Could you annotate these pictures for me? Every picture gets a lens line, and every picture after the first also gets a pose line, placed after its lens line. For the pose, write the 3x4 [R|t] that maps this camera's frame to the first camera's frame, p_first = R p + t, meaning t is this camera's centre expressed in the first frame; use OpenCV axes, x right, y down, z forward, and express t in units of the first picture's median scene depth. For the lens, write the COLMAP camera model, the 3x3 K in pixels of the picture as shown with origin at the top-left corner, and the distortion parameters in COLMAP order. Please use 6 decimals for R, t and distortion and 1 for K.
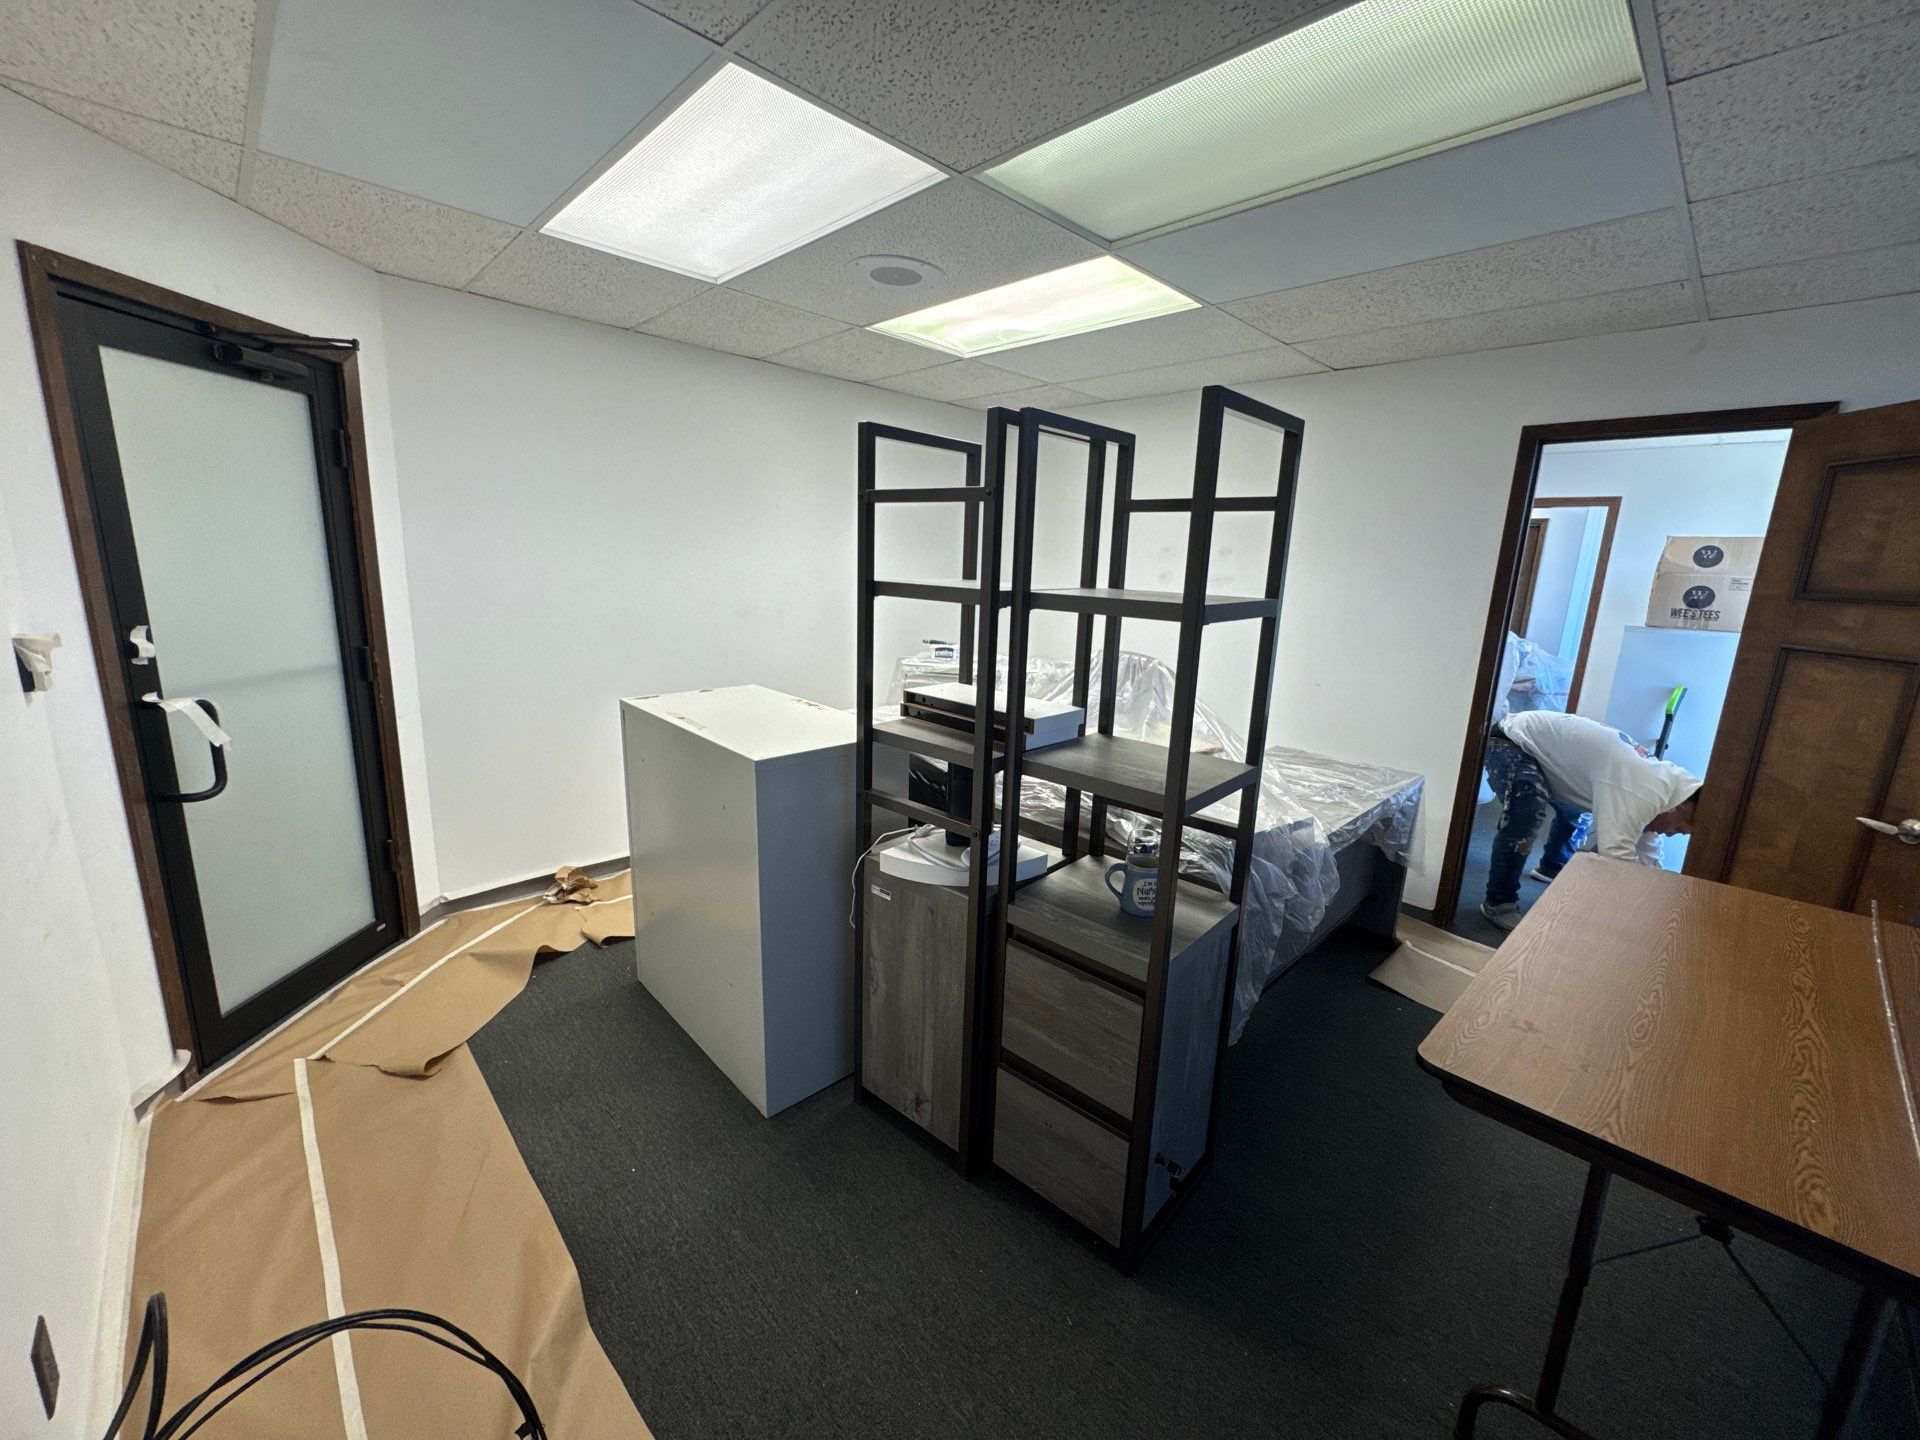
lens RADIAL K [[763.4, 0, 960.0], [0, 763.4, 720.0], [0, 0, 1]] dist [0.000720, -0.000068]
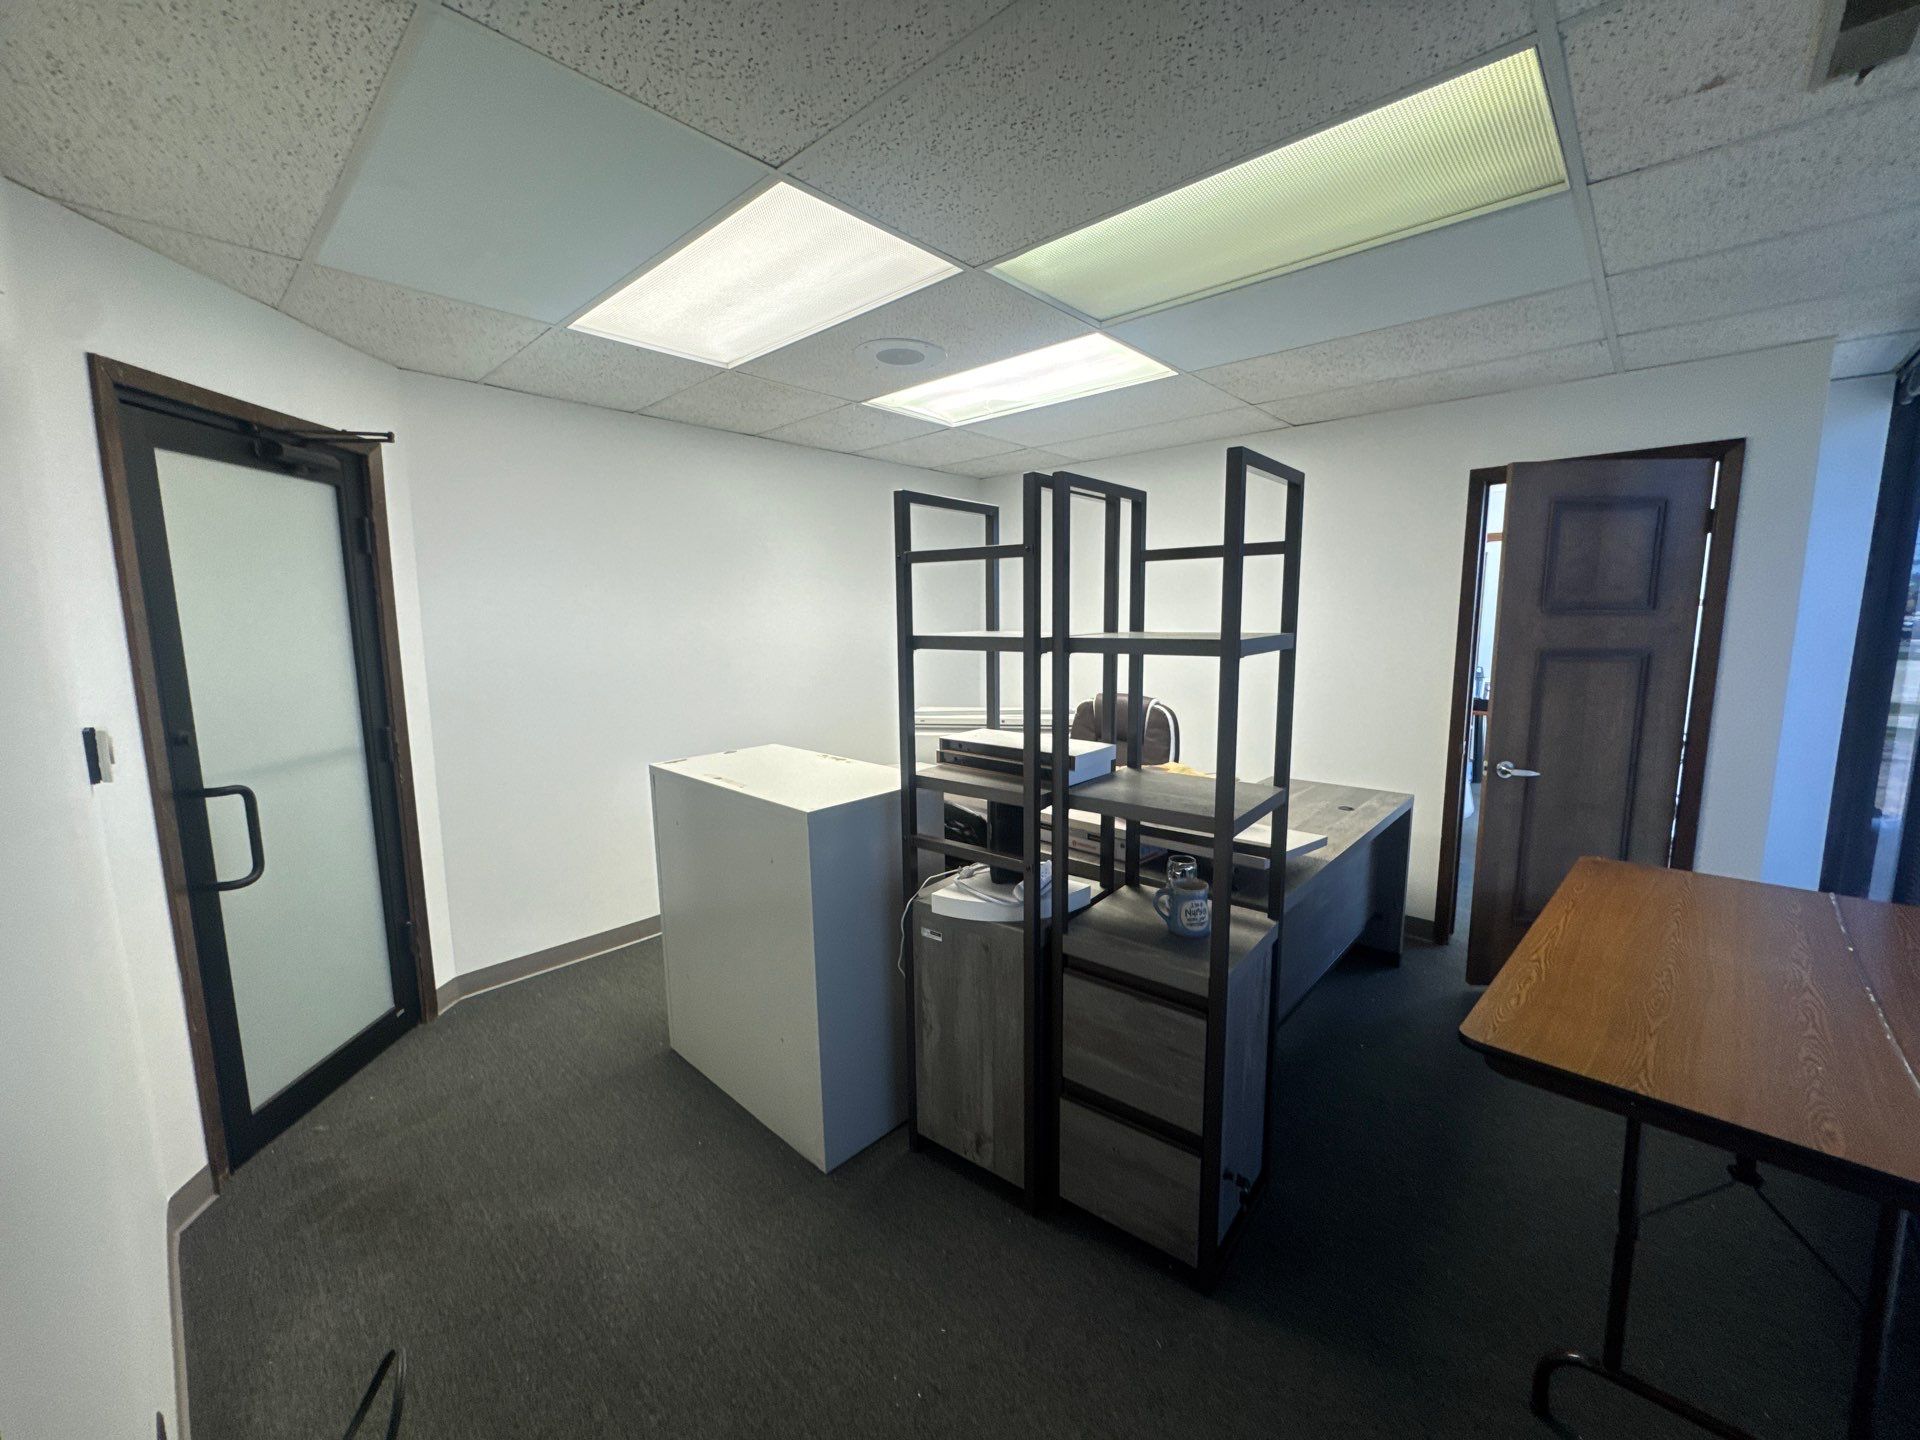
lens RADIAL K [[764.3, 0, 960.0], [0, 764.3, 720.0], [0, 0, 1]] dist [0.000506, 0.000271]
pose [[0.997317, -0.054501, 0.048881, -0.104978], [0.057914, 0.995768, -0.071361, 0.014327], [-0.044785, 0.074000, 0.996252, -0.053032]]
